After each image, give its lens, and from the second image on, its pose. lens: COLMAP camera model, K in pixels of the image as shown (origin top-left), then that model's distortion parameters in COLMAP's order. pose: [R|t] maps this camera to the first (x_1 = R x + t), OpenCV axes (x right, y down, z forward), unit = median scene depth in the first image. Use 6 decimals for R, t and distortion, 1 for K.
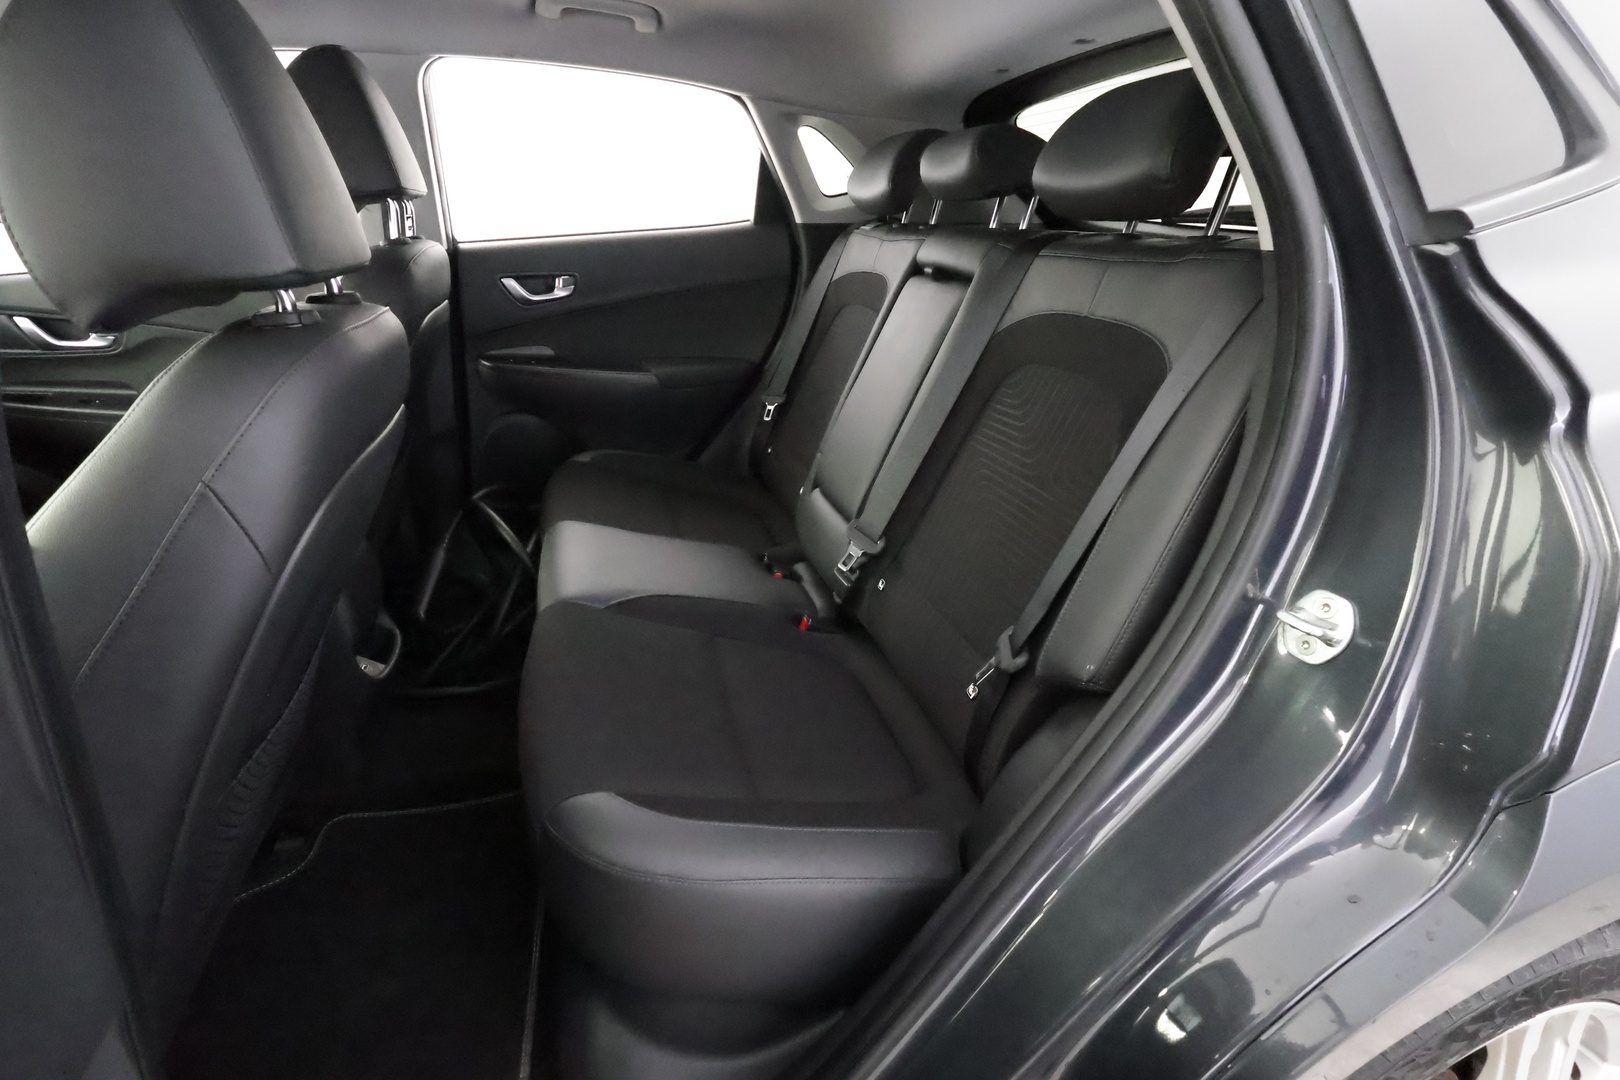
lens RADIAL K [[740.4, 0, 817.7], [0, 740.4, 540.2], [0, 0, 1]] dist [-0.001934, -0.000057]
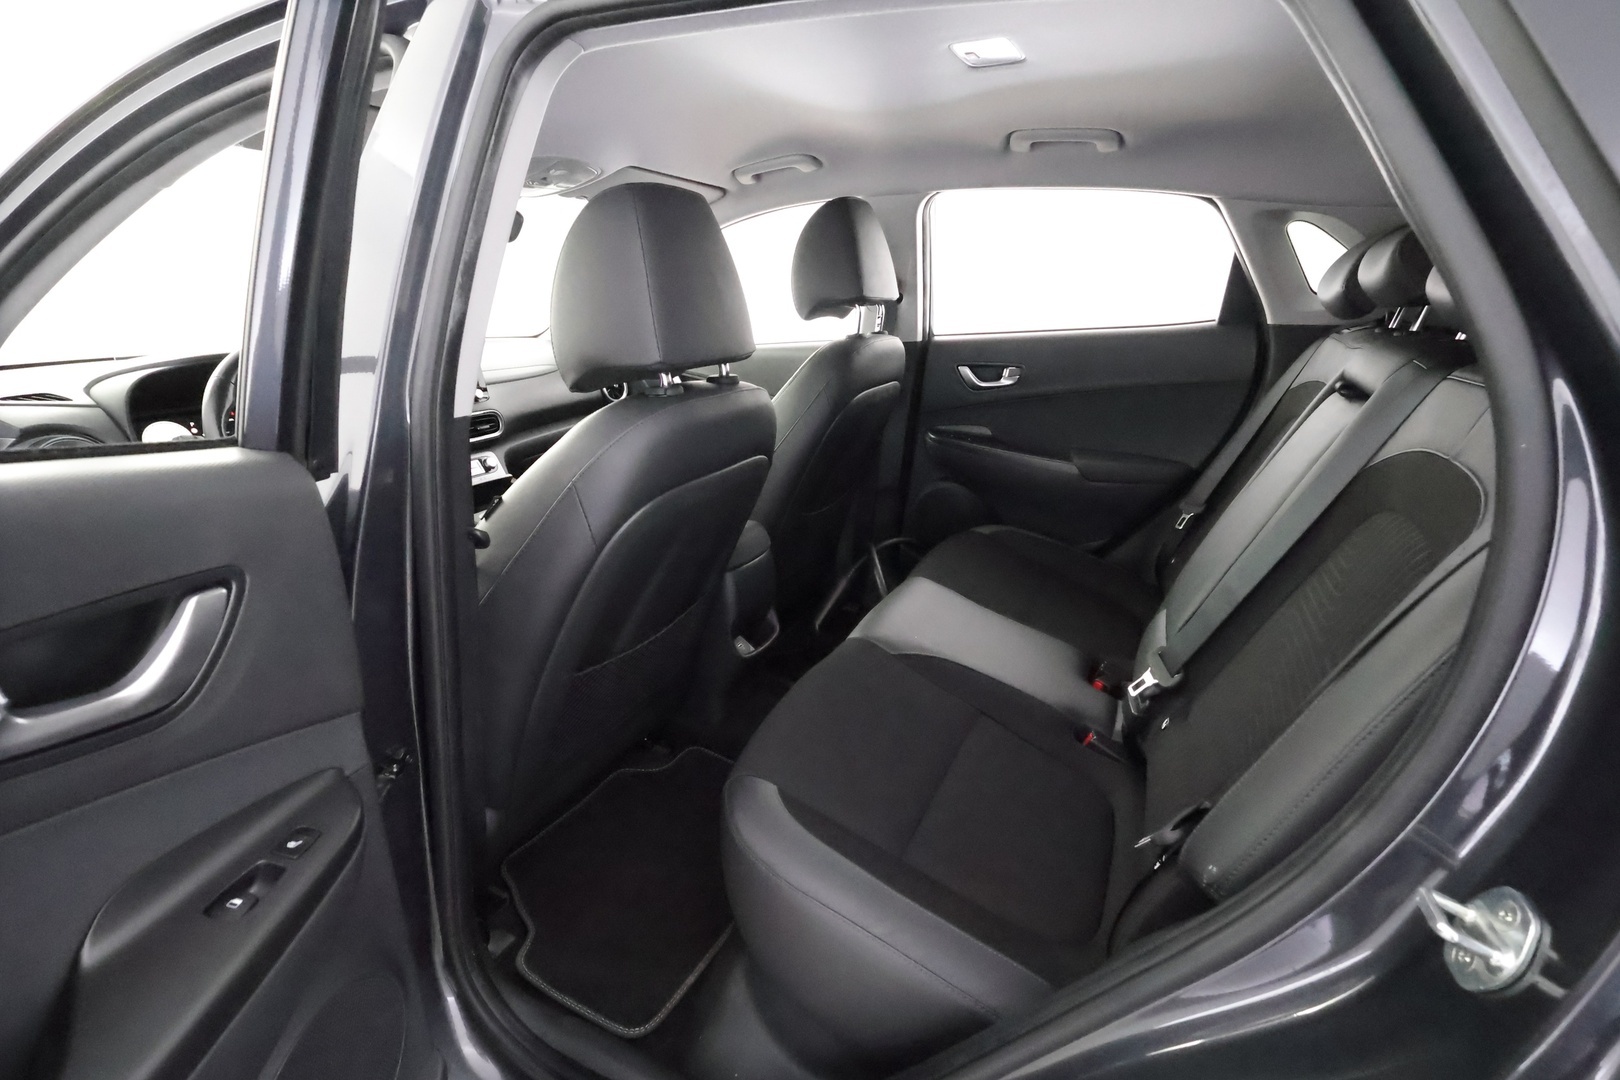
lens RADIAL K [[740.4, 0, 817.7], [0, 740.4, 540.2], [0, 0, 1]] dist [-0.001934, -0.000057]
pose [[0.750652, 0.198844, -0.630065, 0.194879], [-0.263030, 0.964746, -0.008904, -0.023362], [0.606083, 0.172410, 0.776491, 0.013306]]
